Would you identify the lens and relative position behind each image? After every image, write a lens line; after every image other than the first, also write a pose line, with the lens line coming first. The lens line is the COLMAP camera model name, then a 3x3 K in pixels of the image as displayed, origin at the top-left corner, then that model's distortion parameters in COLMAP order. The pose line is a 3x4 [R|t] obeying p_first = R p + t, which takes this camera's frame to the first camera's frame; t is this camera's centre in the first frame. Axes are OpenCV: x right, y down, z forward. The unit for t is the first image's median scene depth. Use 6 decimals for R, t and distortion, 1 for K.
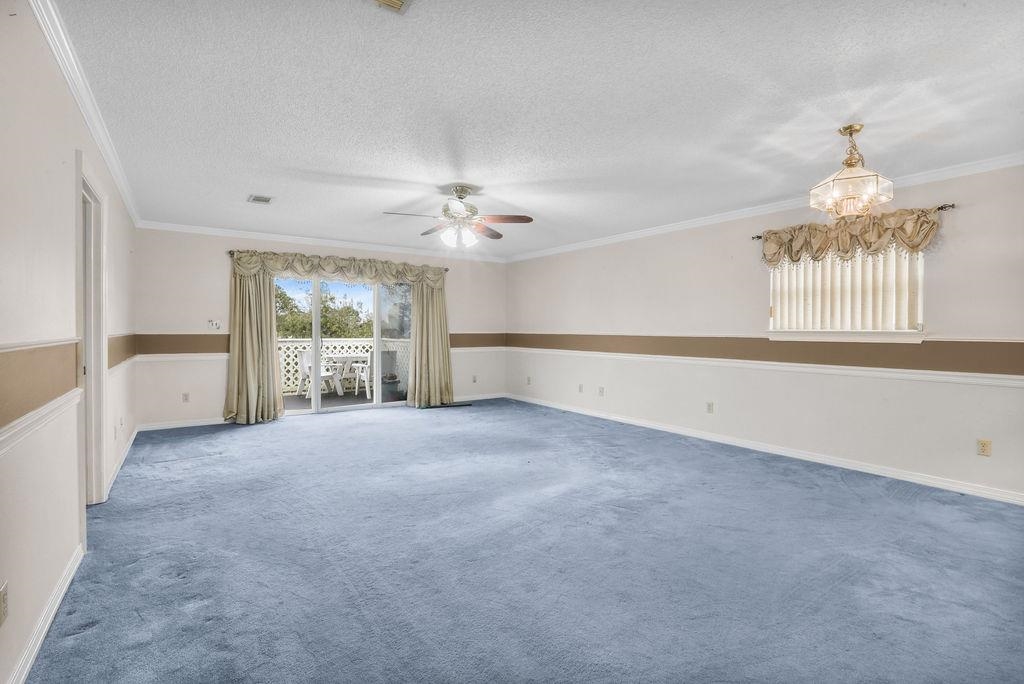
lens RADIAL K [[464.2, 0, 516.3], [0, 464.2, 327.2], [0, 0, 1]] dist [-0.044878, 0.028765]
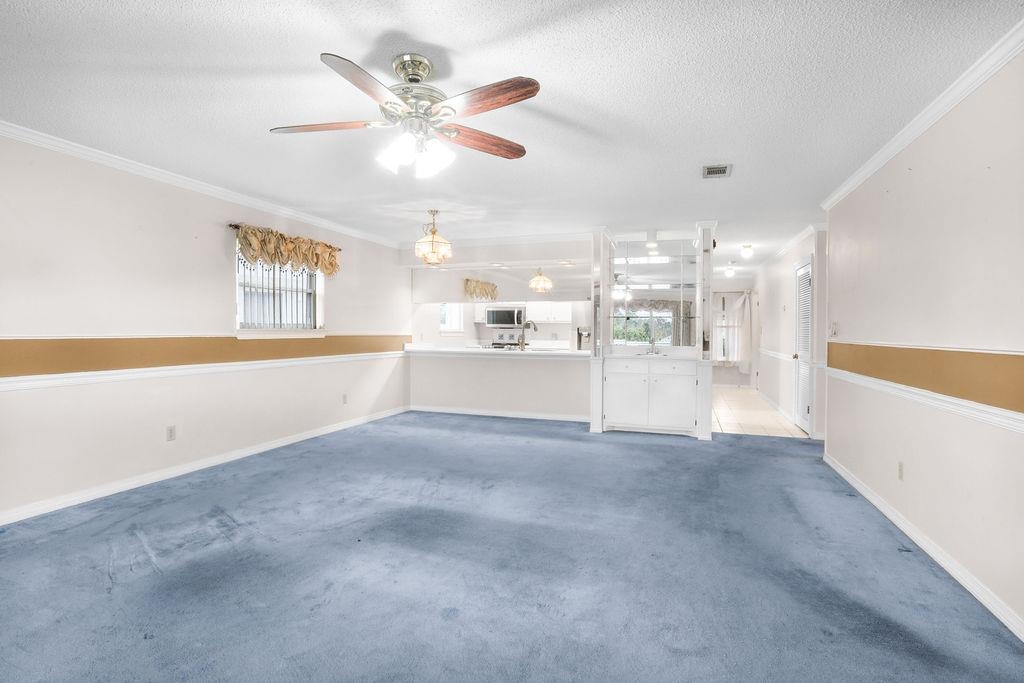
lens RADIAL K [[464.2, 0, 516.3], [0, 464.2, 326.7], [0, 0, 1]] dist [-0.044878, 0.028765]
pose [[-0.549298, -0.002223, 0.835624, -0.685604], [-0.014360, 0.999874, -0.006779, 0.001626], [-0.835503, -0.015723, -0.549260, 1.311138]]
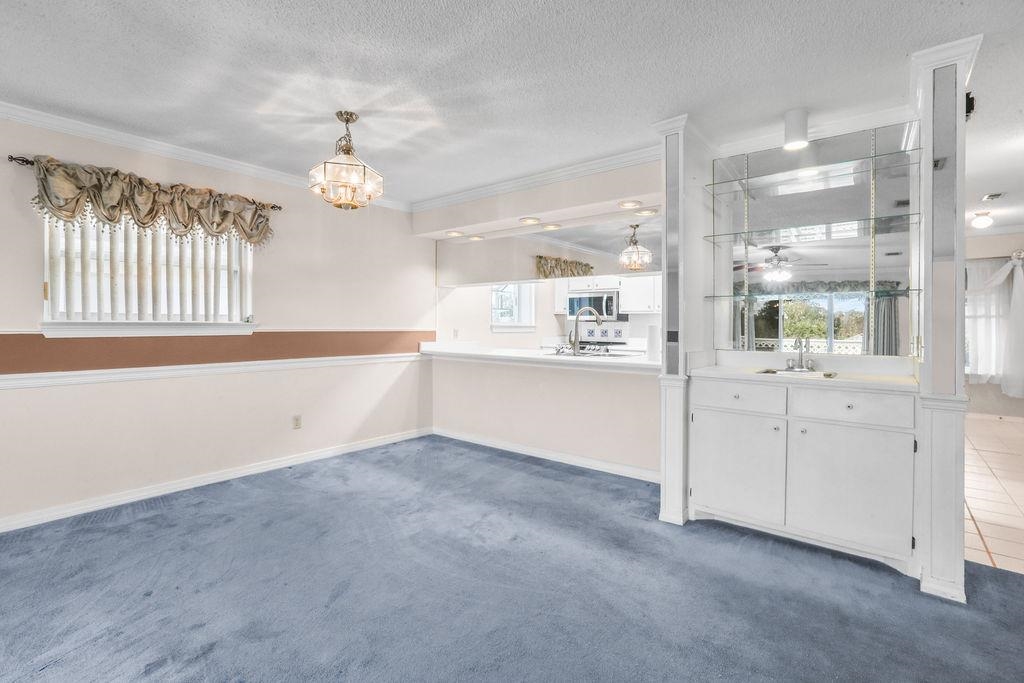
lens RADIAL K [[464.2, 0, 516.3], [0, 464.2, 326.7], [0, 0, 1]] dist [-0.044878, 0.028765]
pose [[-0.245539, -0.013186, 0.969297, -0.239956], [-0.011916, 0.999873, 0.010583, -0.000232], [-0.969313, -0.008952, -0.245665, 0.689672]]
